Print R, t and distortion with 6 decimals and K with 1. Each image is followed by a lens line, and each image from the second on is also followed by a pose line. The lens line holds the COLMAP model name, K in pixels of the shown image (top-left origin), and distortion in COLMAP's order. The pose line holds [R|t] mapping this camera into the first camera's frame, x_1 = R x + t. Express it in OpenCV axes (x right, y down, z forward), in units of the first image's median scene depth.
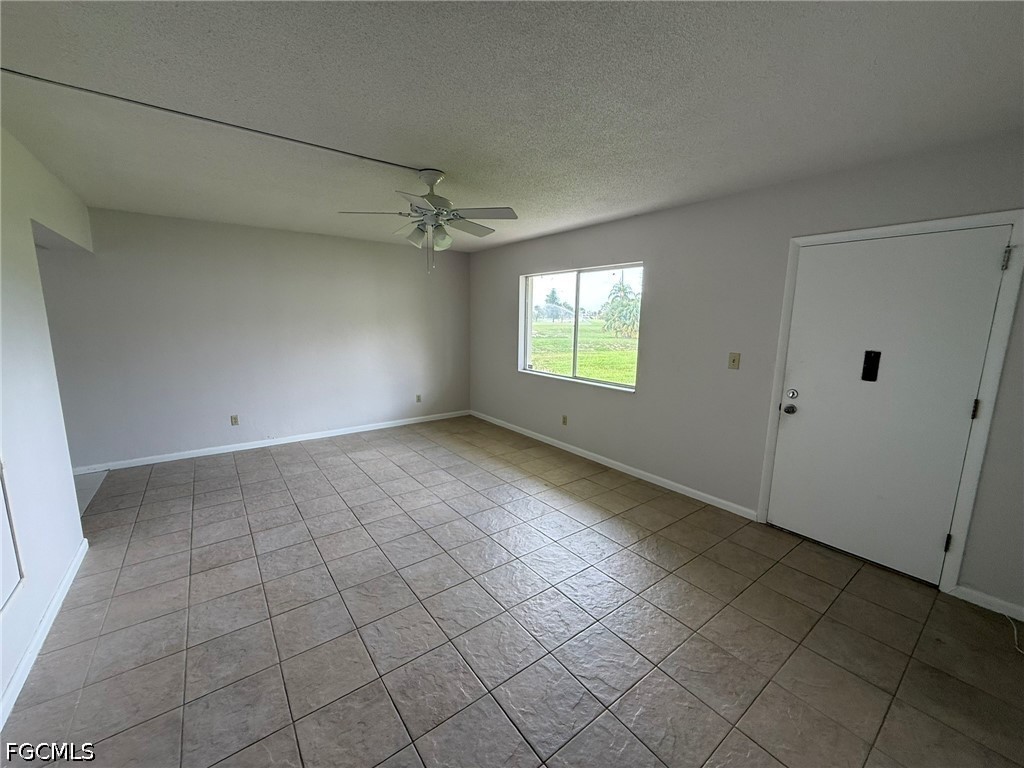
lens RADIAL K [[406.4, 0, 508.5], [0, 406.4, 383.1], [0, 0, 1]] dist [0.000440, -0.000222]
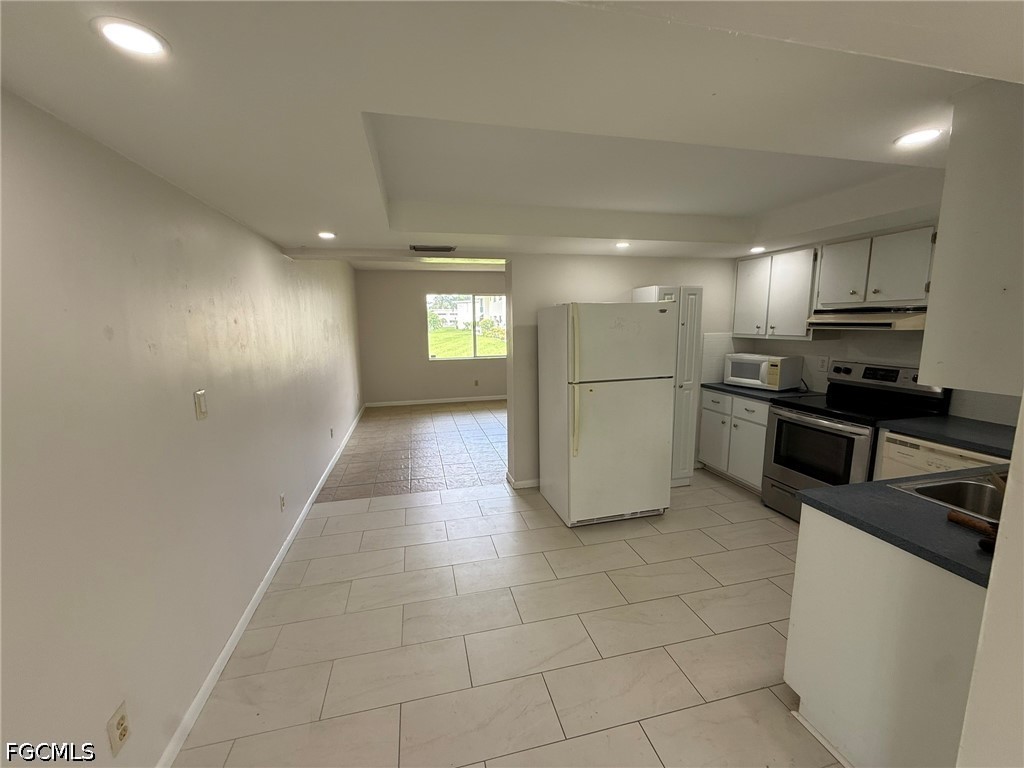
lens RADIAL K [[406.4, 0, 508.5], [0, 406.4, 383.1], [0, 0, 1]] dist [0.000440, -0.000222]
pose [[0.398908, -0.155893, 0.903643, -1.442729], [0.164746, 0.981593, 0.096614, -0.052323], [-0.902071, 0.110331, 0.417247, 0.206553]]
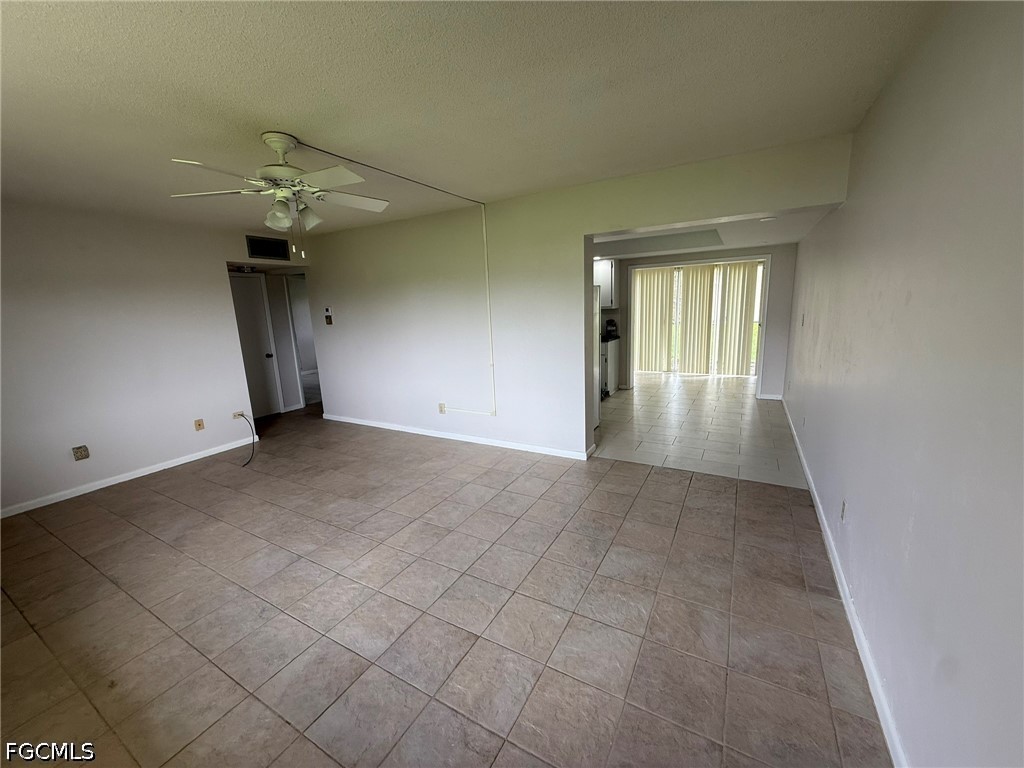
lens RADIAL K [[406.4, 0, 508.5], [0, 406.4, 383.1], [0, 0, 1]] dist [0.000440, -0.000222]
pose [[-0.918959, 0.102830, -0.380709, -0.155321], [-0.031372, 0.943282, 0.330507, -0.204015], [0.393102, 0.315666, -0.863612, 1.274805]]
